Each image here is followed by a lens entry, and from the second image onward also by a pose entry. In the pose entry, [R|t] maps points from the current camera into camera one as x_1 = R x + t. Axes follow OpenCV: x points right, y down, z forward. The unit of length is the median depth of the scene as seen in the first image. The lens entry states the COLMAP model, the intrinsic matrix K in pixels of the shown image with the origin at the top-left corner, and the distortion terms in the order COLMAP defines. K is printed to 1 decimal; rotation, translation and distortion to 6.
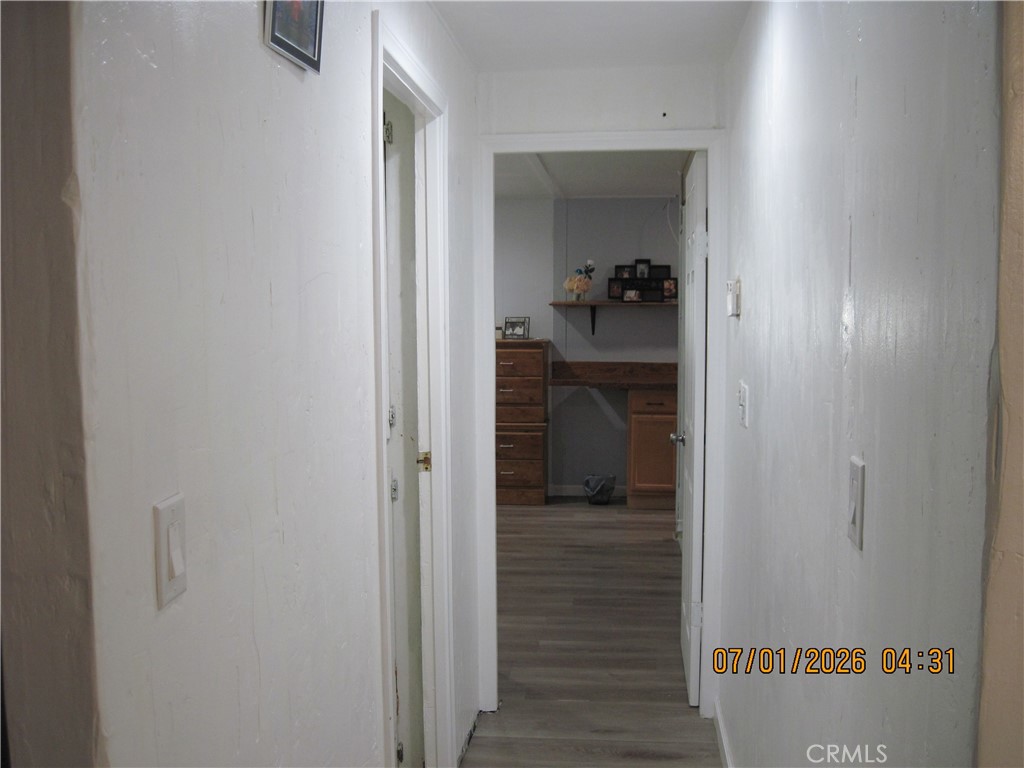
lens RADIAL K [[1061.4, 0, 510.6], [0, 1061.4, 405.0], [0, 0, 1]] dist [-0.120148, 0.039476]
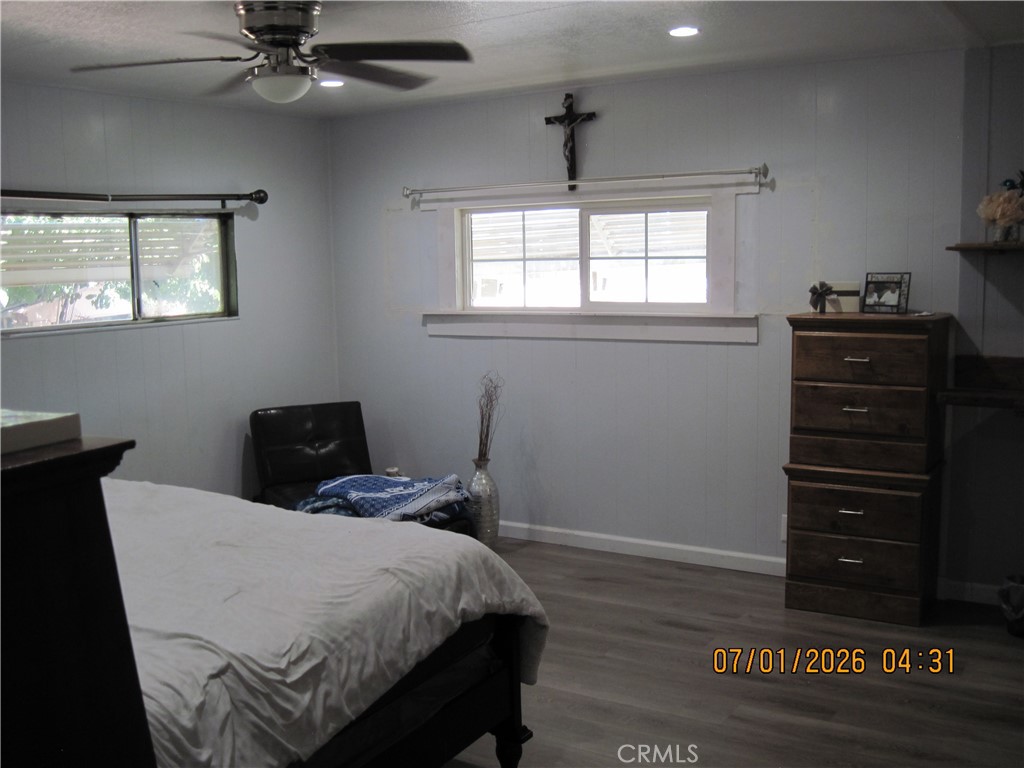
lens RADIAL K [[1061.4, 0, 510.6], [0, 1061.4, 405.0], [0, 0, 1]] dist [-0.120148, 0.039476]
pose [[0.898833, 0.046326, -0.435836, 0.069323], [-0.025736, 0.998261, 0.053033, -0.039119], [0.437535, -0.036451, 0.898462, 0.439941]]
